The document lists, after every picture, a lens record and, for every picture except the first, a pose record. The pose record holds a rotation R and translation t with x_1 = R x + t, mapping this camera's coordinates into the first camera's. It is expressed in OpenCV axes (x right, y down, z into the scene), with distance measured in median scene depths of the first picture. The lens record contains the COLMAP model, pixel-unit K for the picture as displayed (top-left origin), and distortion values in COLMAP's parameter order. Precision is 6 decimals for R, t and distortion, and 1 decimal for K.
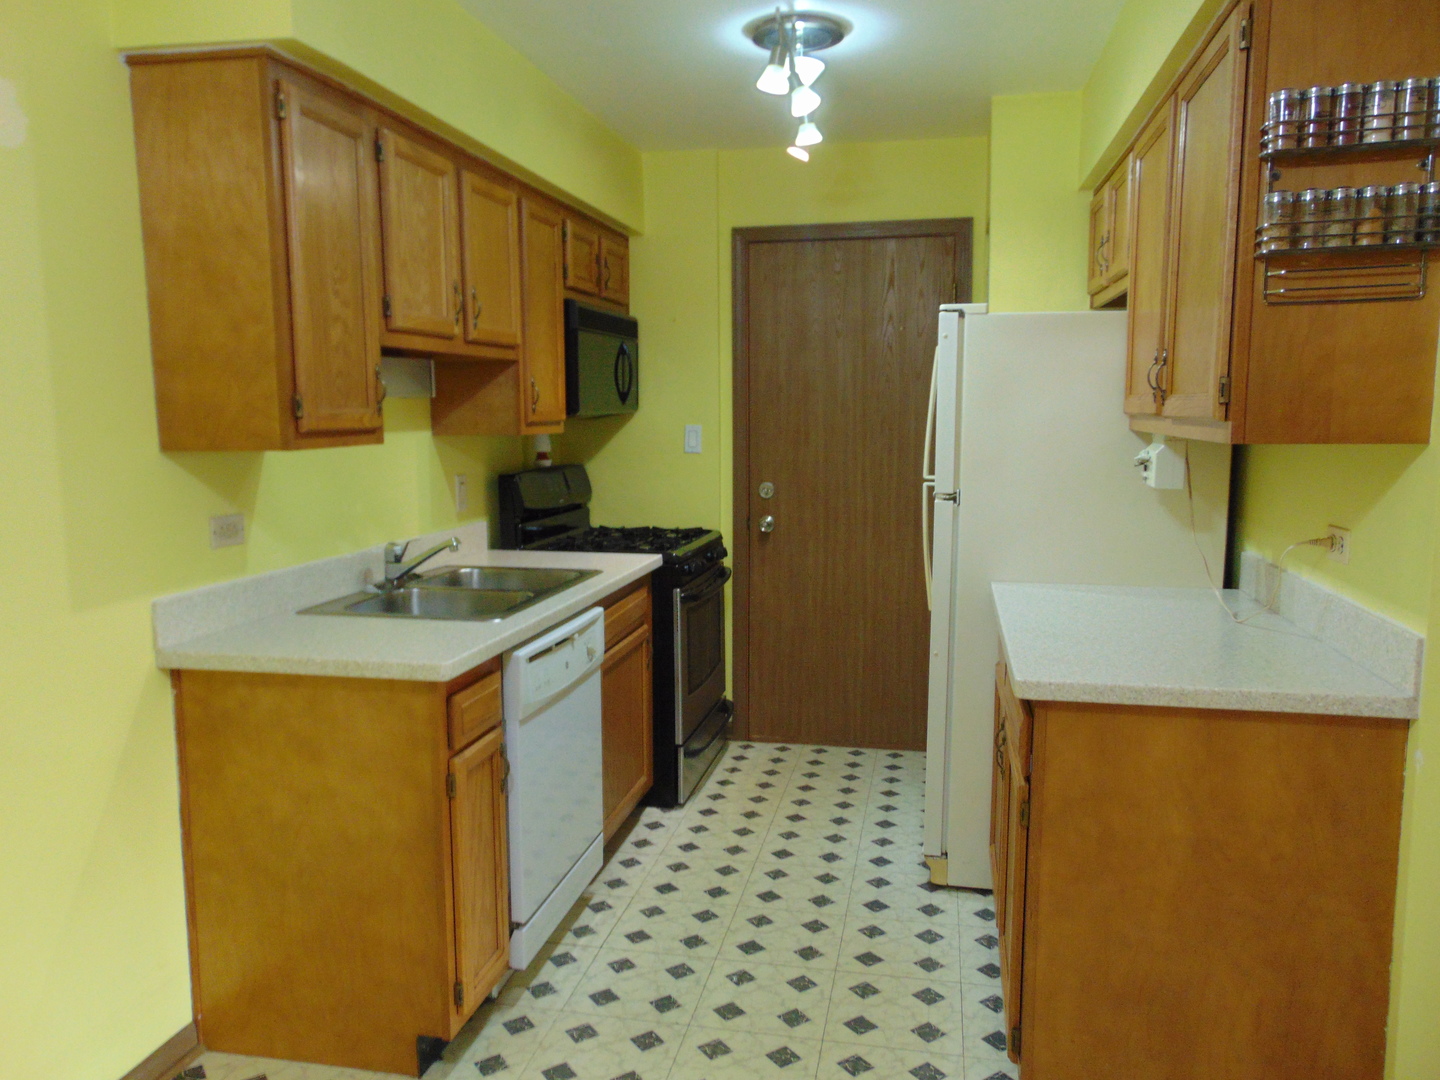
lens RADIAL K [[1070.4, 0, 732.6], [0, 1070.4, 542.1], [0, 0, 1]] dist [-0.010073, 0.038522]
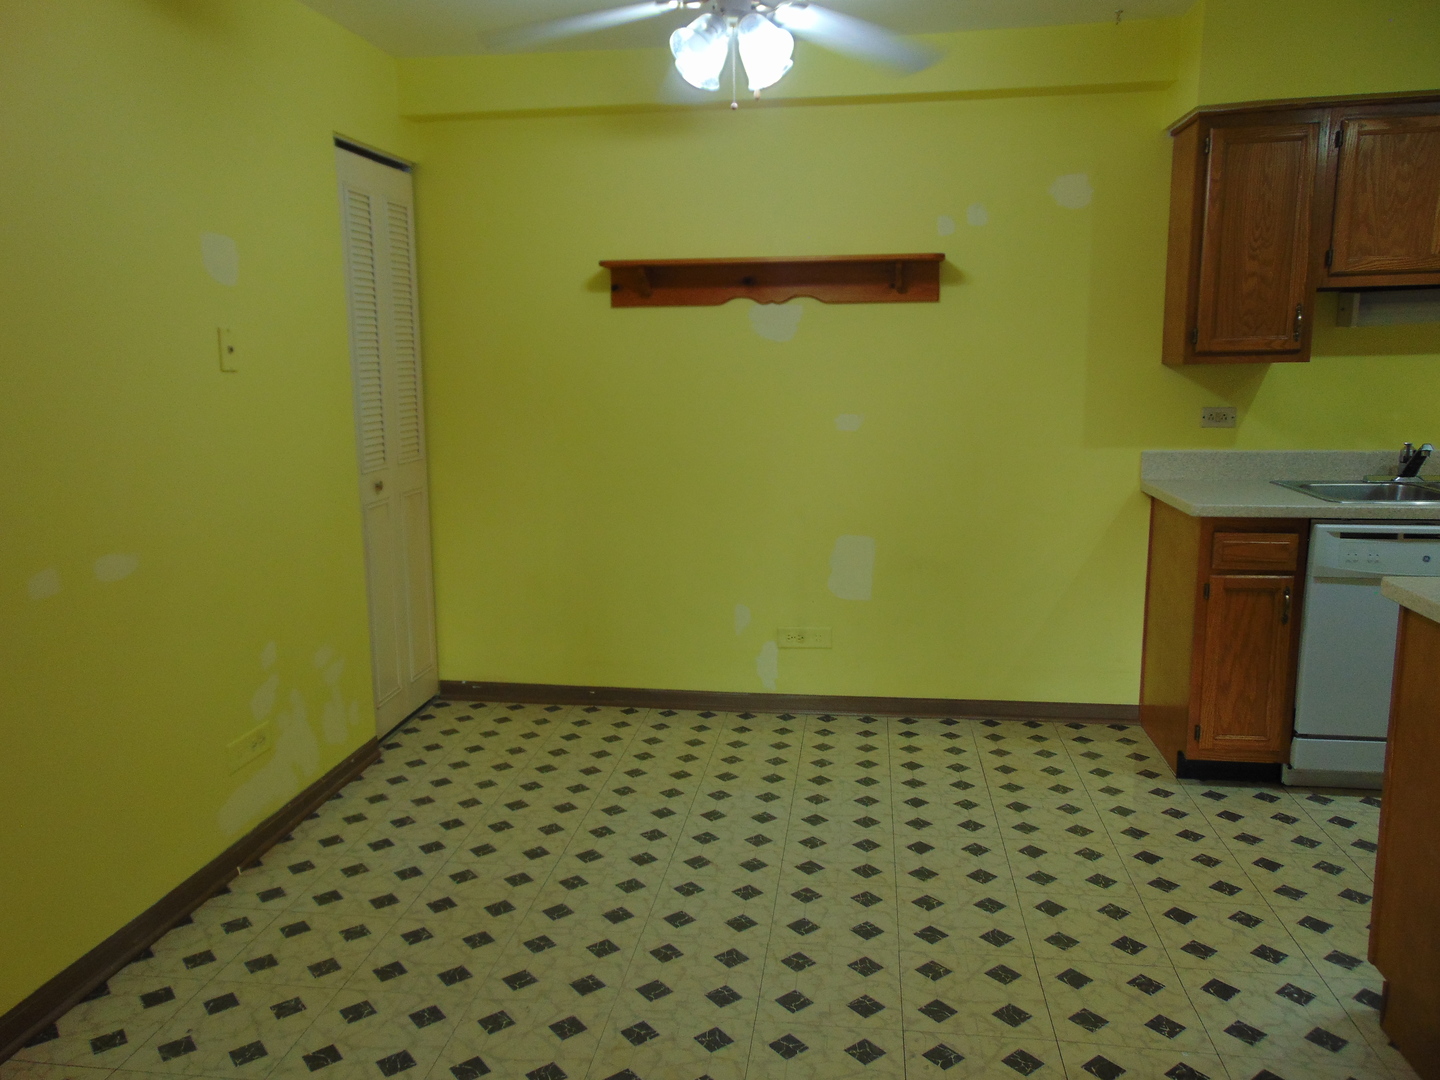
lens RADIAL K [[1070.4, 0, 722.2], [0, 1070.4, 541.1], [0, 0, 1]] dist [-0.010073, 0.038522]
pose [[0.050872, 0.171163, -0.983929, 0.761461], [-0.108344, 0.980336, 0.164936, -0.009264], [0.992811, 0.098212, 0.068416, 0.144610]]
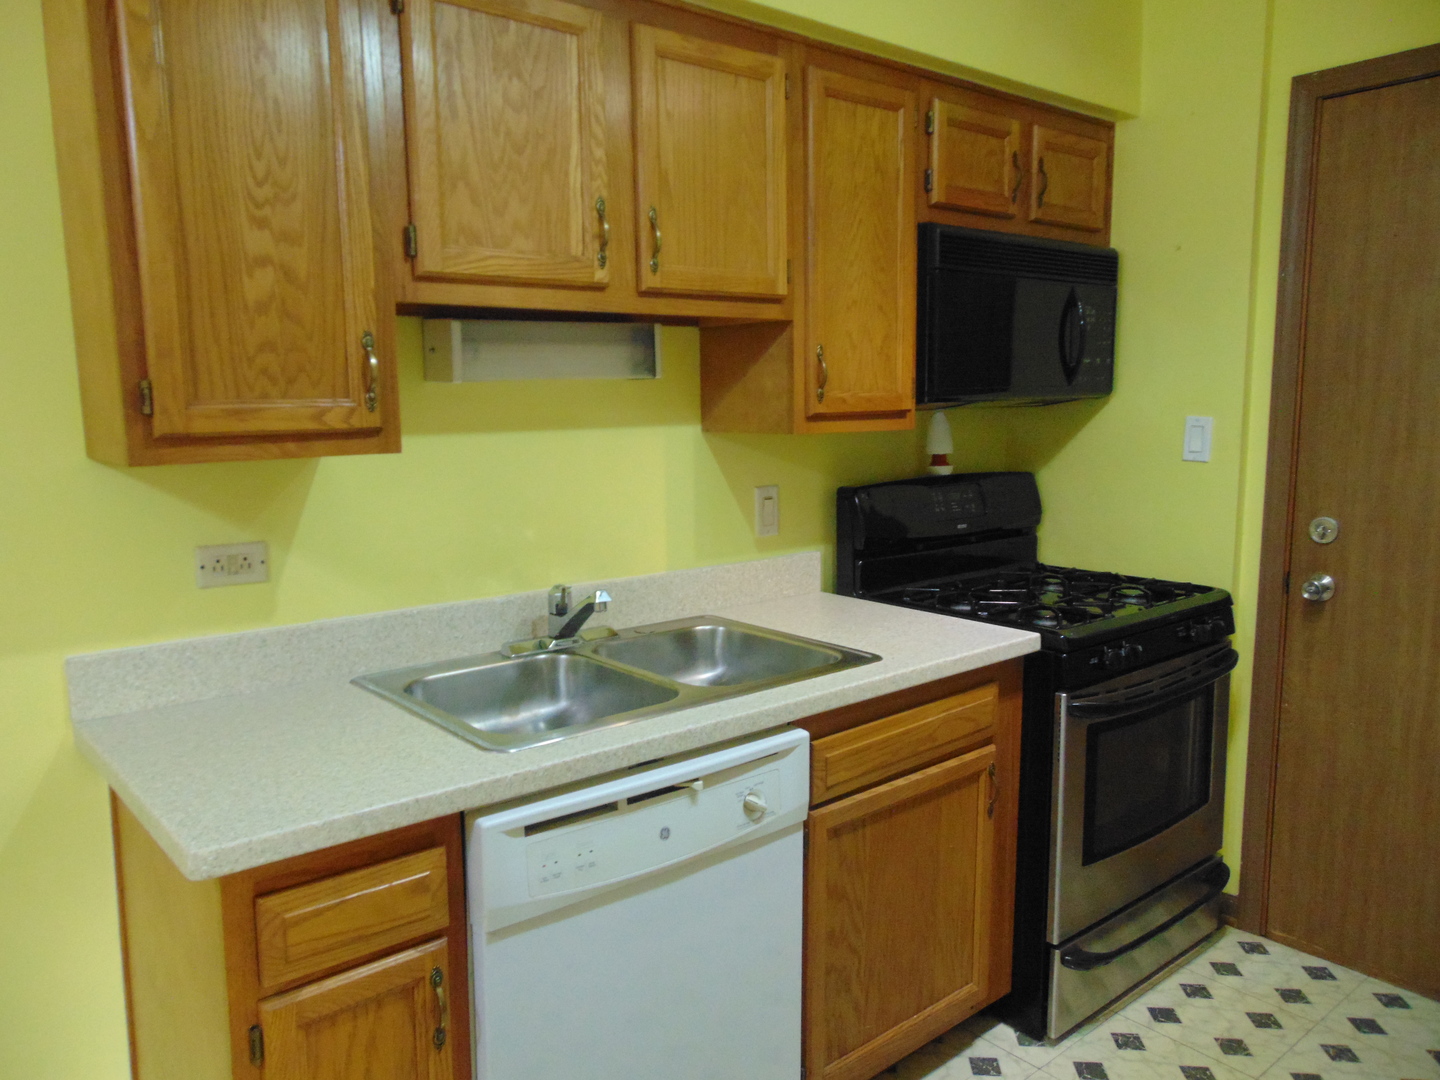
lens RADIAL K [[1070.4, 0, 718.0], [0, 1070.4, 546.0], [0, 0, 1]] dist [-0.010073, 0.038522]
pose [[0.782472, 0.084135, -0.616976, 0.179955], [-0.069667, 0.996438, 0.047527, -0.059764], [0.618776, 0.005794, 0.785546, 0.455268]]
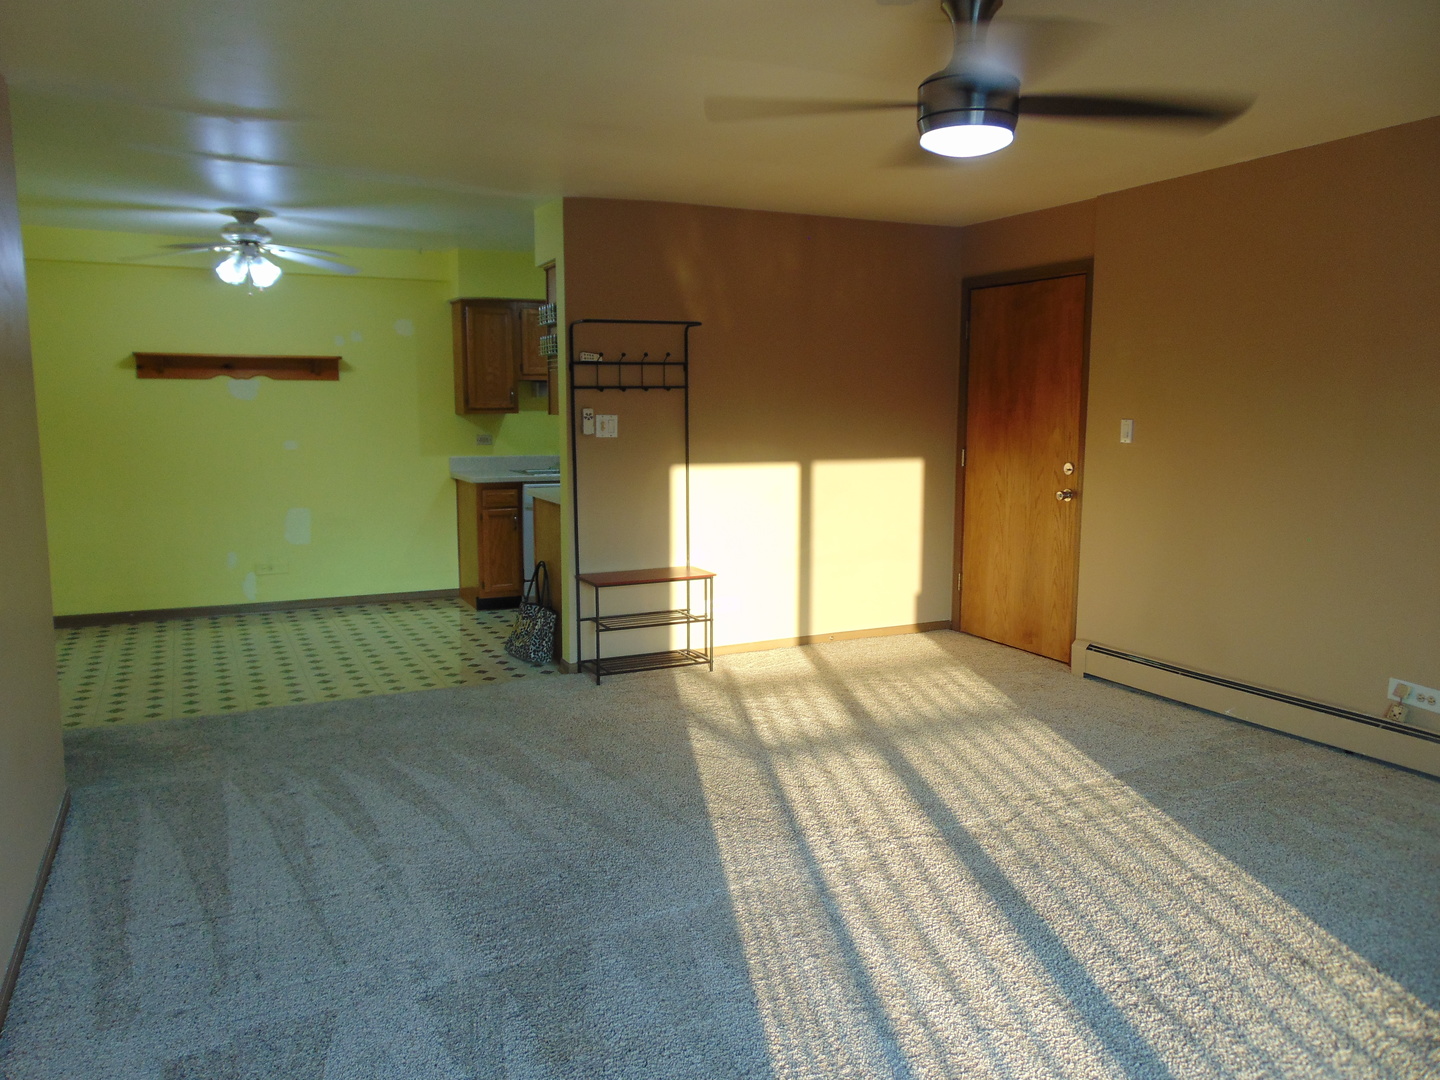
lens RADIAL K [[1070.4, 0, 717.5], [0, 1070.4, 531.3], [0, 0, 1]] dist [-0.010073, 0.038522]
pose [[0.603867, 0.095008, -0.791403, 1.798546], [-0.095393, 0.994349, 0.046584, 0.032266], [0.791356, 0.047364, 0.609518, -0.267924]]
